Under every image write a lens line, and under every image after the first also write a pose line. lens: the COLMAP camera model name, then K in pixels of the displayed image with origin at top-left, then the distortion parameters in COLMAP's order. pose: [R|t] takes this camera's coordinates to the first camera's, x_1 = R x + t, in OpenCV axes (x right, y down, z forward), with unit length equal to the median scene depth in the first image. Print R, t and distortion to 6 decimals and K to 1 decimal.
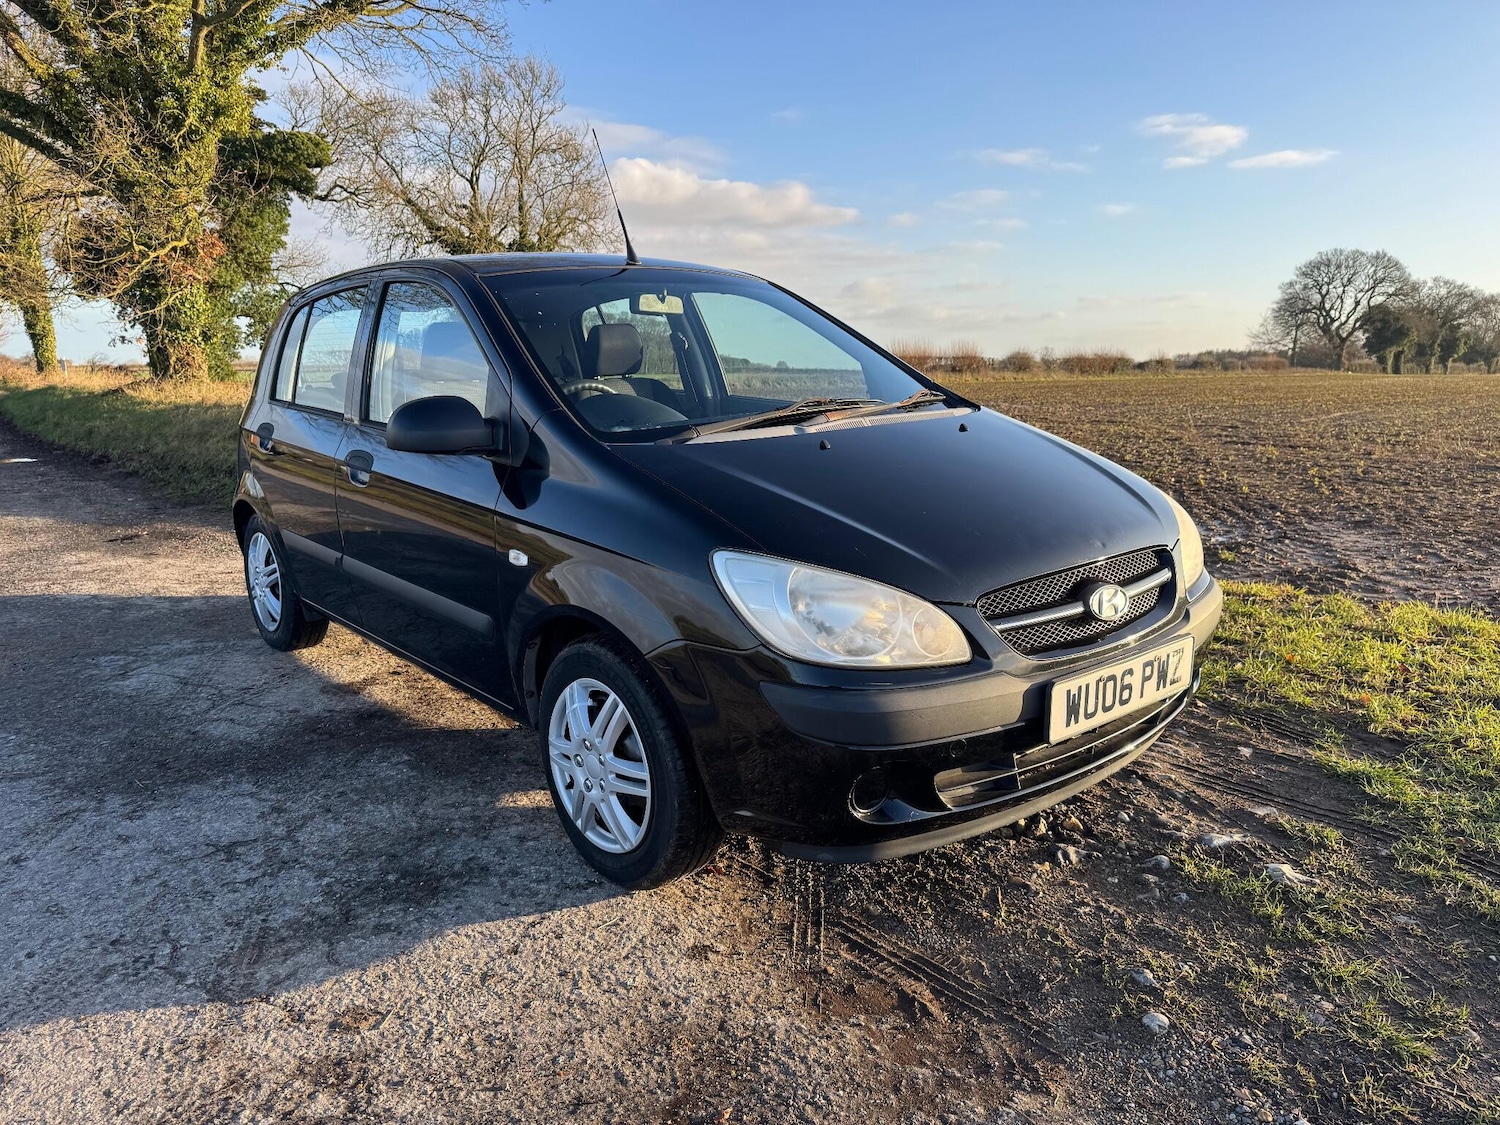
lens RADIAL K [[1060.1, 0, 735.8], [0, 1060.1, 555.6], [0, 0, 1]] dist [0.021907, -0.027342]
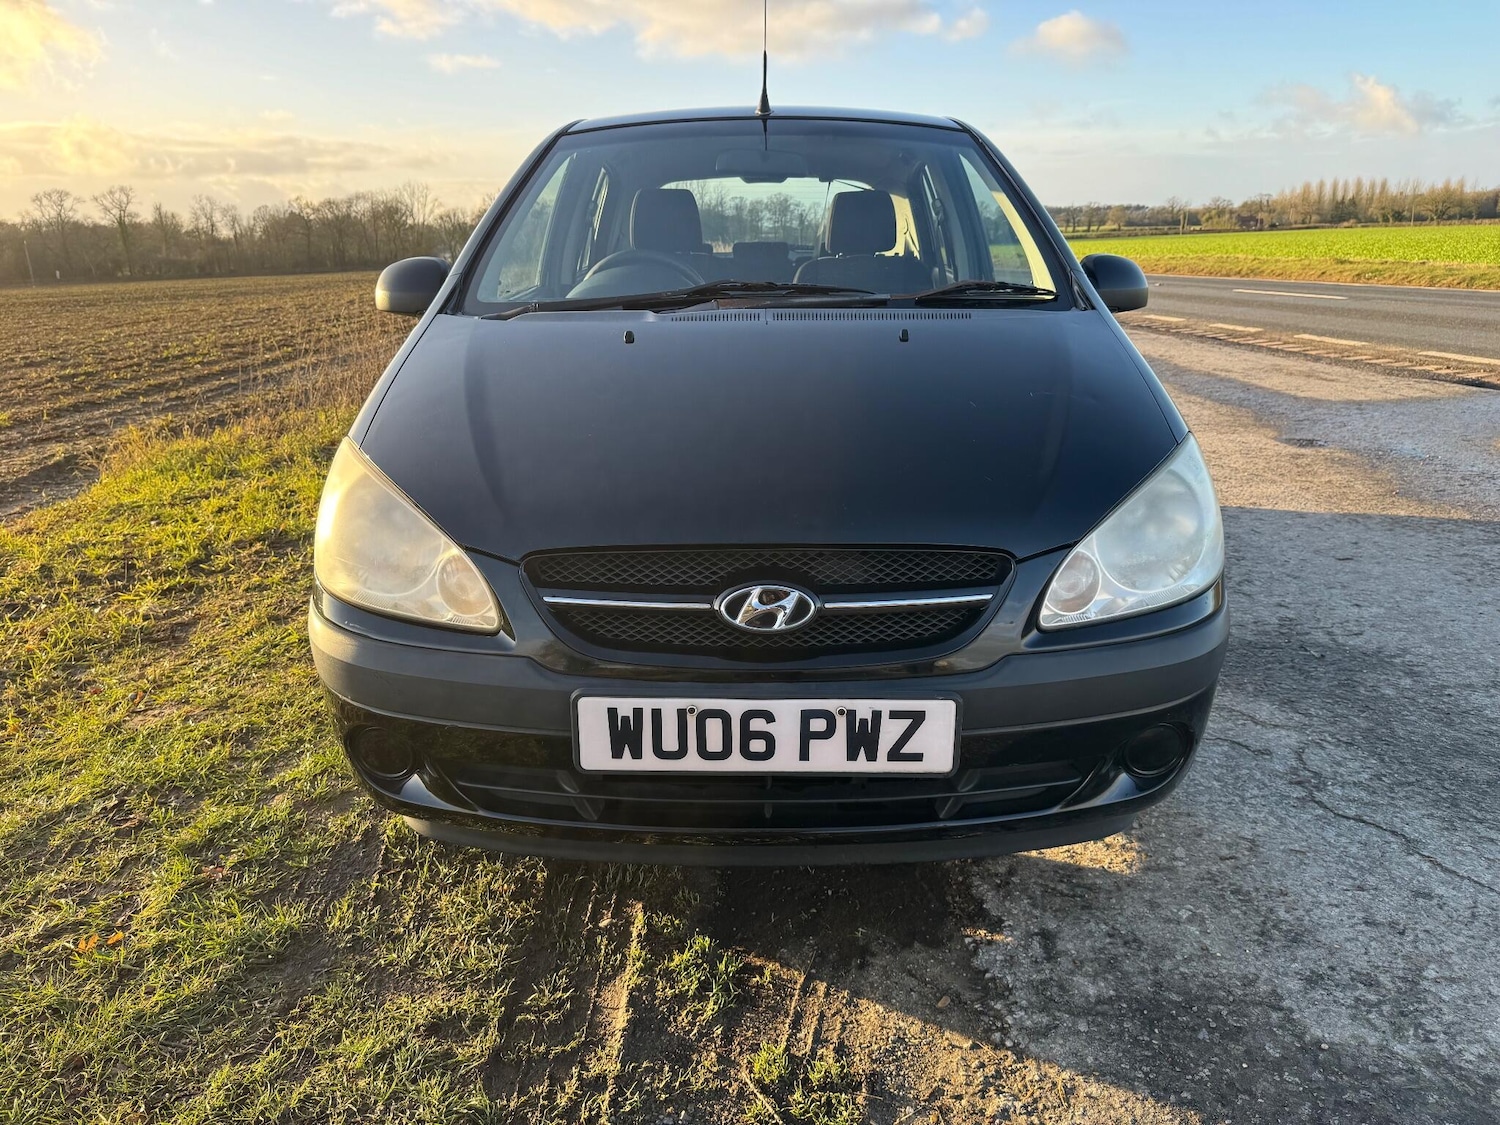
lens RADIAL K [[1060.1, 0, 752.6], [0, 1060.1, 555.7], [0, 0, 1]] dist [0.021907, -0.027342]
pose [[0.764770, 0.207038, -0.610133, 0.489714], [-0.143976, 0.977934, 0.151379, -0.056748], [0.628011, -0.027925, 0.777703, 0.318543]]
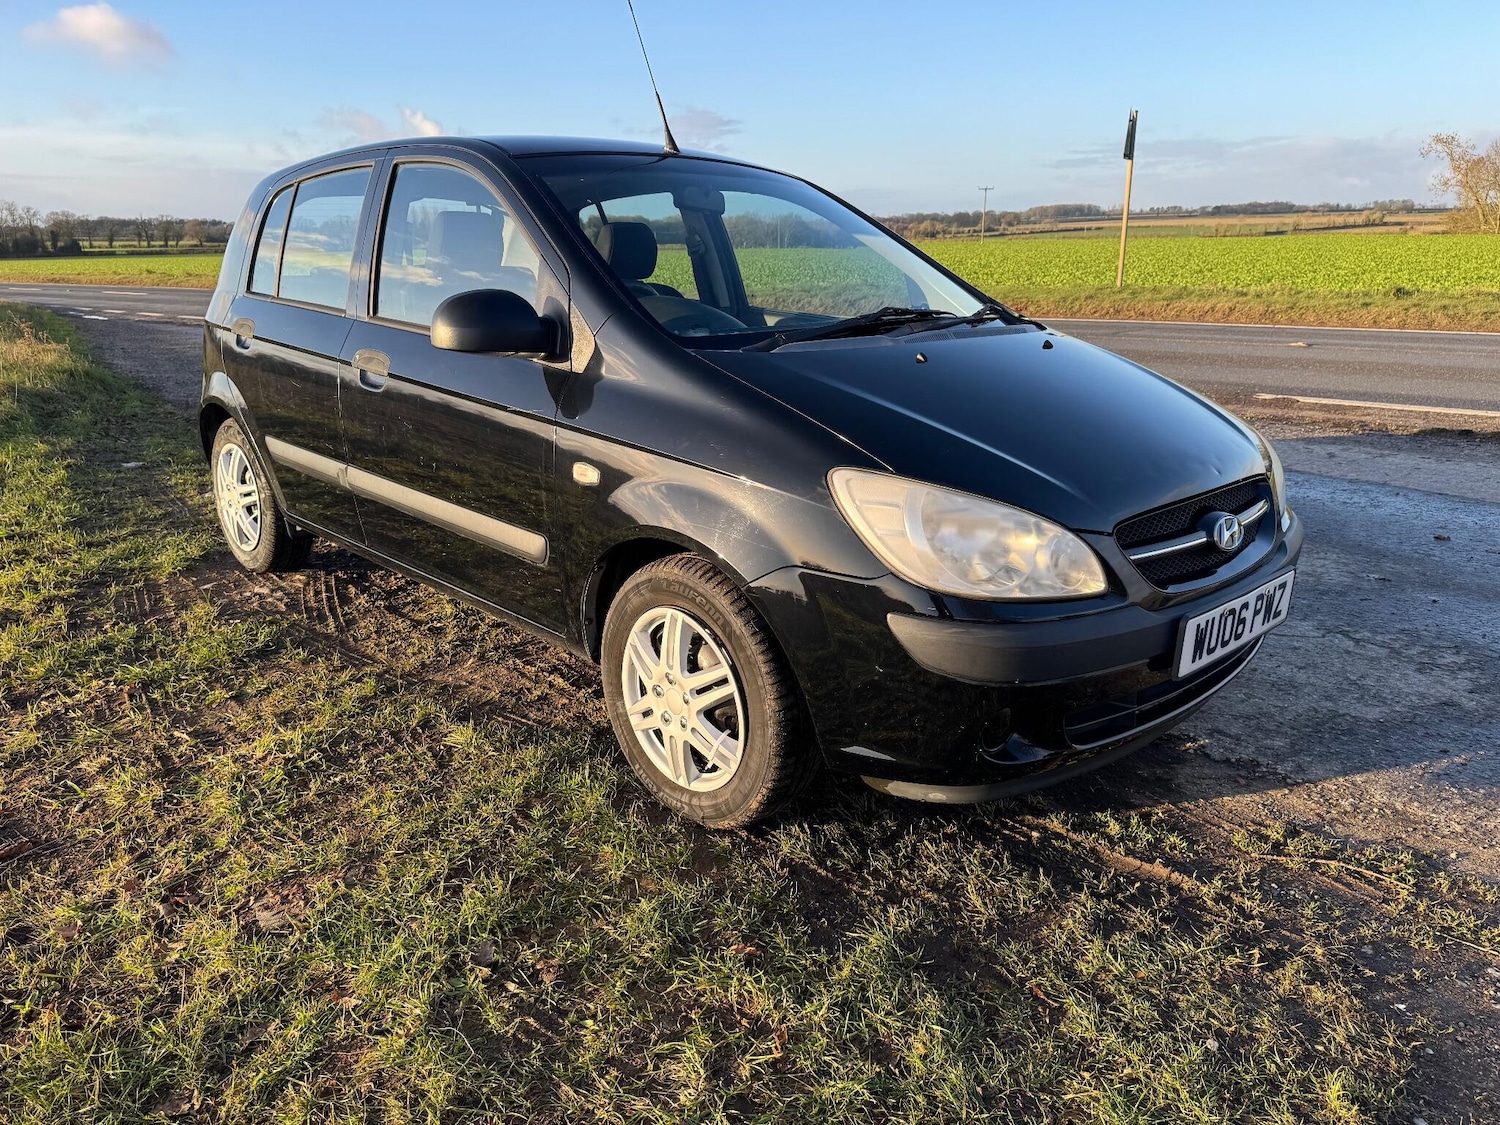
lens RADIAL K [[1060.1, 0, 753.0], [0, 1060.1, 570.0], [0, 0, 1]] dist [0.021907, -0.027342]
pose [[0.995913, 0.013524, 0.089299, -0.104872], [-0.020961, 0.996340, 0.082874, 0.004550], [-0.087851, -0.084407, 0.992551, 0.056823]]
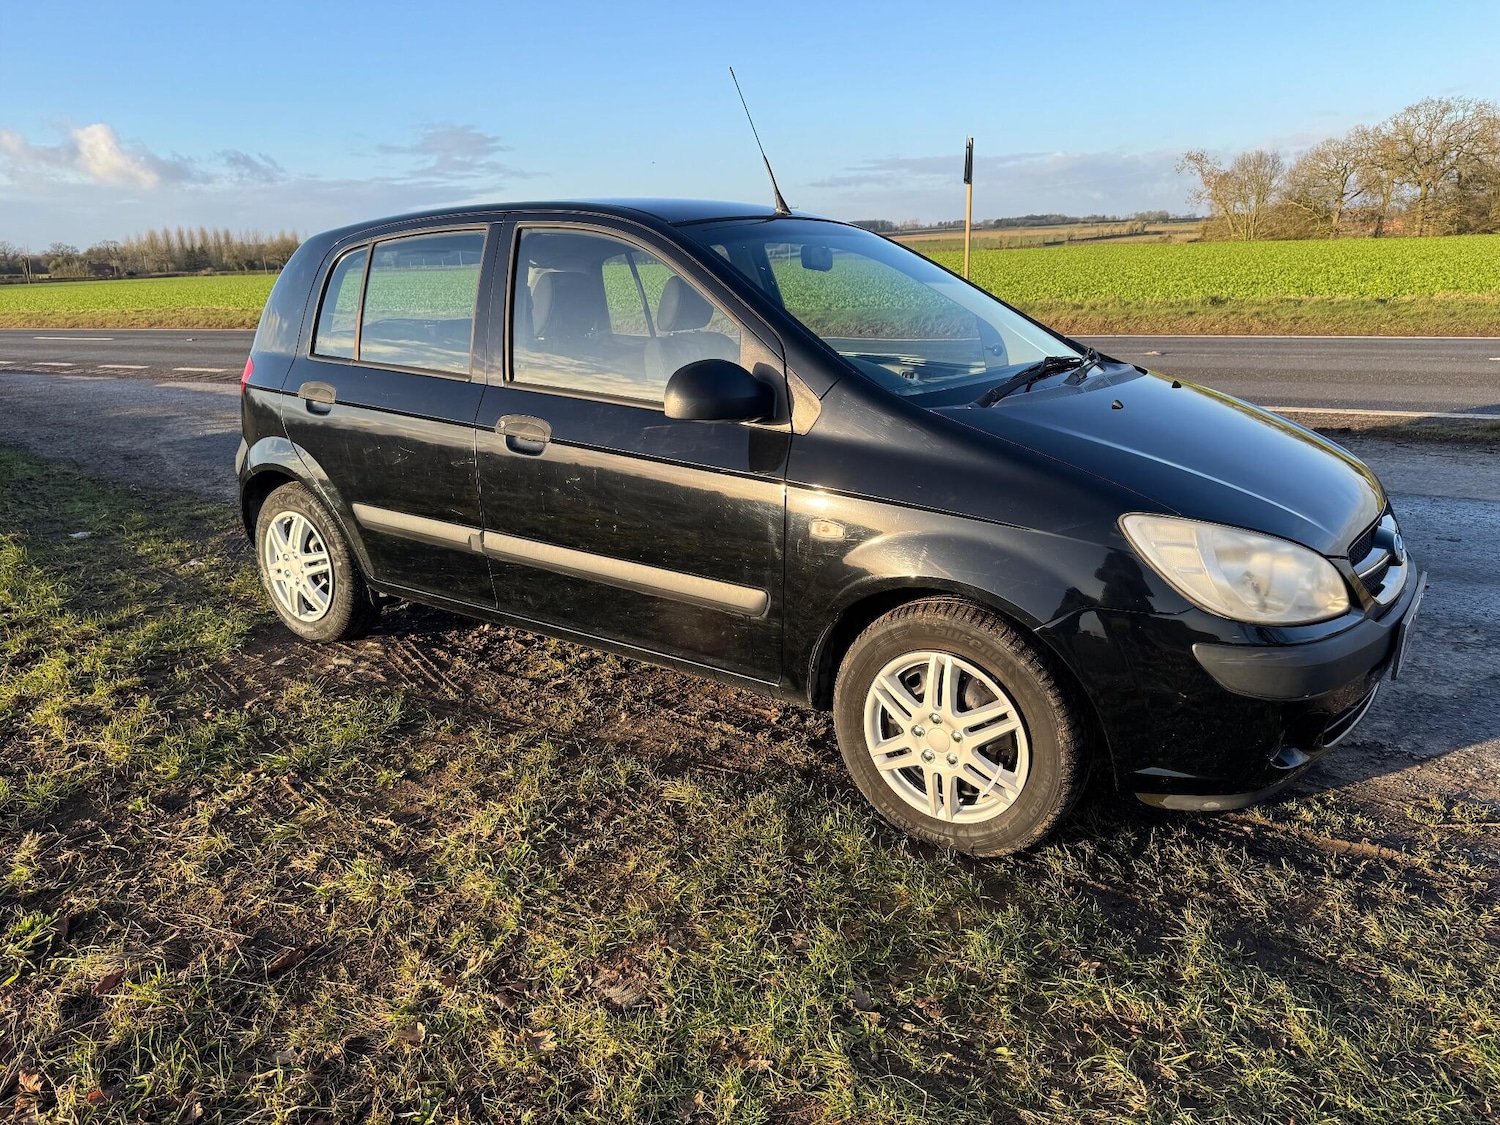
lens RADIAL K [[1060.1, 0, 755.8], [0, 1060.1, 556.7], [0, 0, 1]] dist [0.021907, -0.027342]
pose [[0.966607, -0.050046, 0.251328, -0.376664], [0.036647, 0.997660, 0.057715, -0.023331], [-0.253628, -0.046577, 0.966180, 0.067738]]
